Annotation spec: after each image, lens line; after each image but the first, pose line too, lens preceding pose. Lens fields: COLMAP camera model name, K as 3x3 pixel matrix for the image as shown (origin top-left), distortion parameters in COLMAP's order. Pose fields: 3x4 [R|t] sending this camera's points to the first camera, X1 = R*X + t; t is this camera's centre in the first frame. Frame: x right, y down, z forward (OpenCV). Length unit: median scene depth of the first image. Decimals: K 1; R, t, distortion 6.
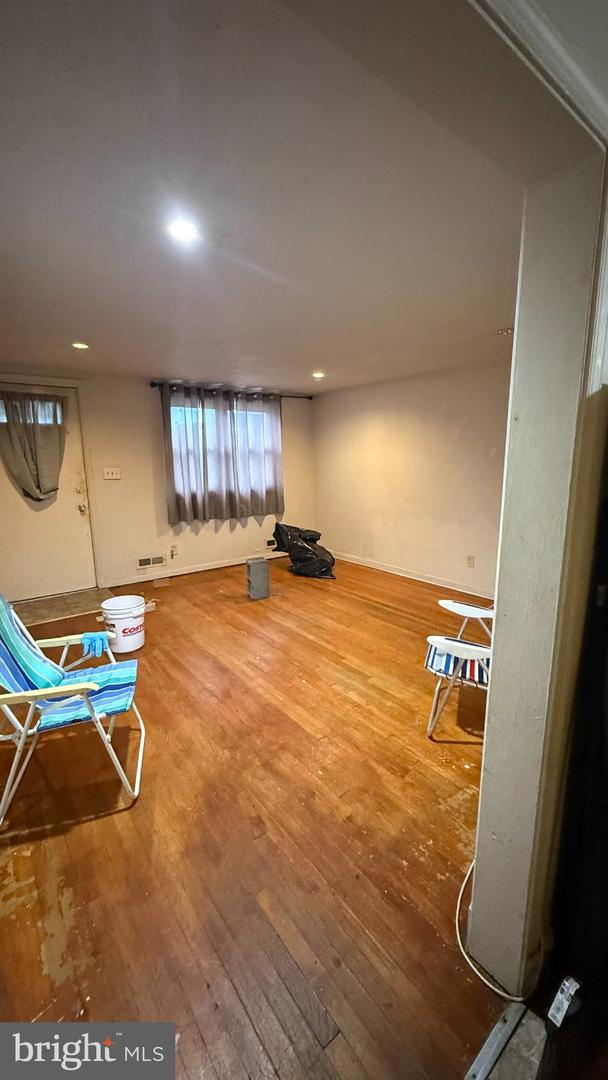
lens RADIAL K [[429.4, 0, 306.3], [0, 429.4, 536.4], [0, 0, 1]] dist [-0.001071, 0.000641]
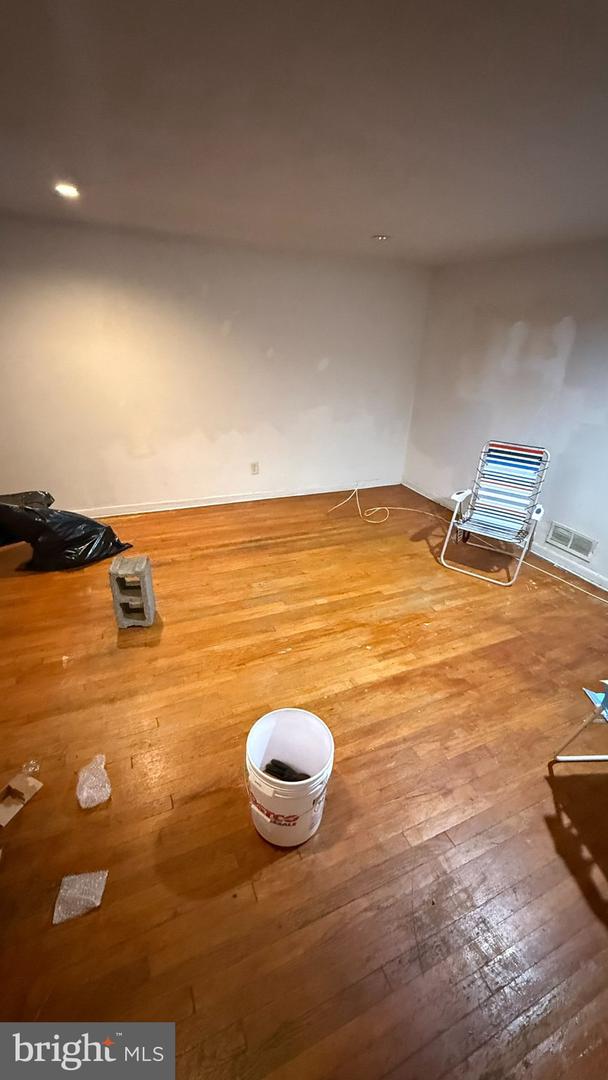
lens RADIAL K [[429.4, 0, 306.3], [0, 429.4, 536.4], [0, 0, 1]] dist [-0.001071, 0.000641]
pose [[0.242168, -0.396712, 0.885423, -0.636136], [0.137729, 0.917402, 0.373370, -0.181644], [-0.960409, 0.031530, 0.276804, 0.739376]]
